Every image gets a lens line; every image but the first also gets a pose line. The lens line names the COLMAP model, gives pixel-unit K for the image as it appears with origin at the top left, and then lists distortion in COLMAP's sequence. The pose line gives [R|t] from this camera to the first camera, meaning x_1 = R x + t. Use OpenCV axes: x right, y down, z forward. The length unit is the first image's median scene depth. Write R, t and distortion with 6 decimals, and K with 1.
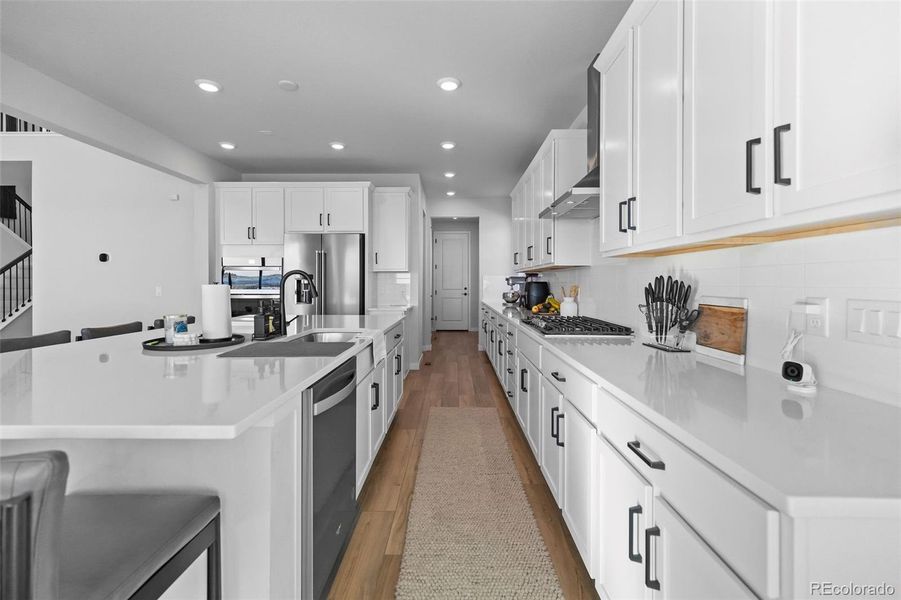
lens RADIAL K [[405.7, 0, 446.4], [0, 405.7, 285.0], [0, 0, 1]] dist [0.012236, -0.000125]
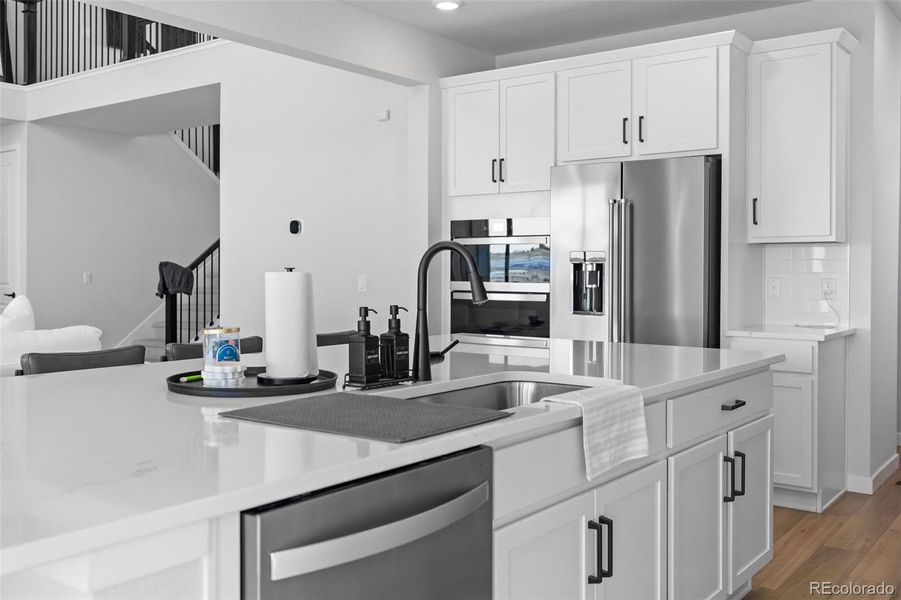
lens RADIAL K [[859.5, 0, 469.8], [0, 859.5, 273.4], [0, 0, 1]] dist [0.040303, 0.000000]
pose [[0.815538, 0.005903, -0.578673, 0.115893], [-0.006867, 0.999976, 0.000522, -0.000705], [0.578663, 0.003548, 0.815559, 0.119285]]
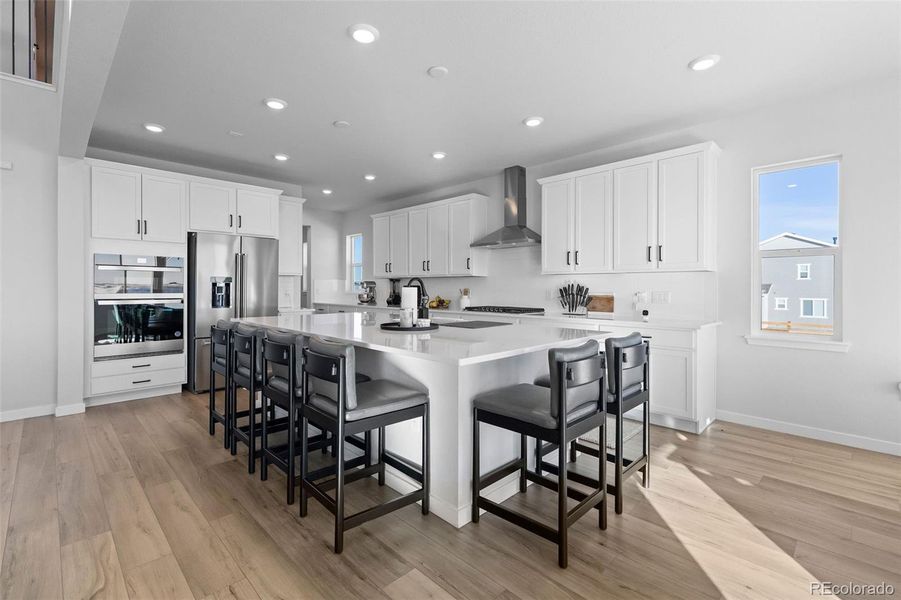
lens RADIAL K [[405.7, 0, 446.2], [0, 405.7, 288.3], [0, 0, 1]] dist [0.012236, -0.000125]
pose [[0.702976, -0.002940, 0.711207, -0.678904], [0.001643, 0.999996, 0.002509, -0.001698], [-0.711211, -0.000596, 0.702978, -0.052154]]
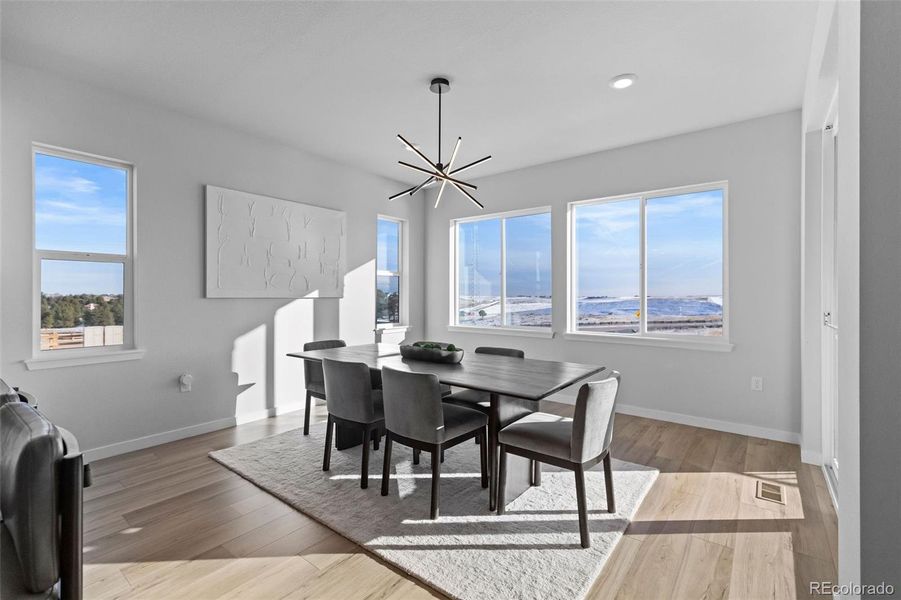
lens RADIAL K [[405.7, 0, 445.8], [0, 405.7, 295.2], [0, 0, 1]] dist [0.012236, -0.000125]
pose [[-0.789094, -0.000030, 0.614273, -0.576370], [0.000850, 0.999999, 0.001142, -0.002487], [-0.614272, 0.001423, -0.789093, 0.176414]]
